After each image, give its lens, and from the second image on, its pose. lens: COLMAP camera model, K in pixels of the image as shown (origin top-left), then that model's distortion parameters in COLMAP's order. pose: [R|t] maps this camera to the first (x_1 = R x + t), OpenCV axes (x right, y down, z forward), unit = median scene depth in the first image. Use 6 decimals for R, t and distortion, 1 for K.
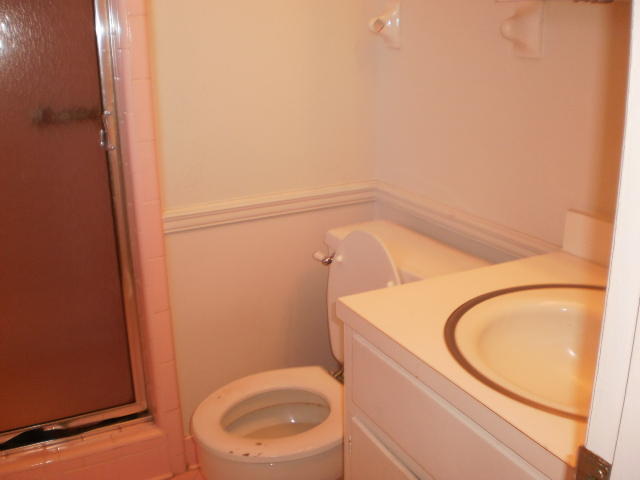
lens RADIAL K [[671.3, 0, 296.2], [0, 671.3, 240.0], [0, 0, 1]] dist [-0.076876, -0.129833]
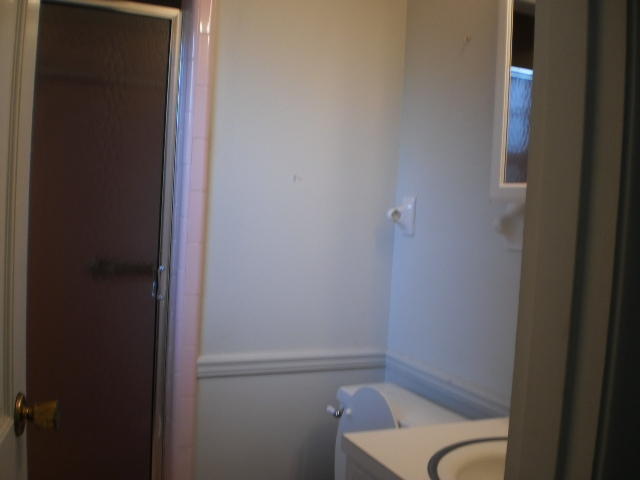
lens RADIAL K [[671.3, 0, 296.2], [0, 671.3, 240.0], [0, 0, 1]] dist [-0.076876, -0.129833]
pose [[0.996245, 0.081513, -0.029171, -0.015226], [-0.086063, 0.969032, -0.231450, 0.014088], [0.009402, 0.233092, 0.972409, -0.163438]]
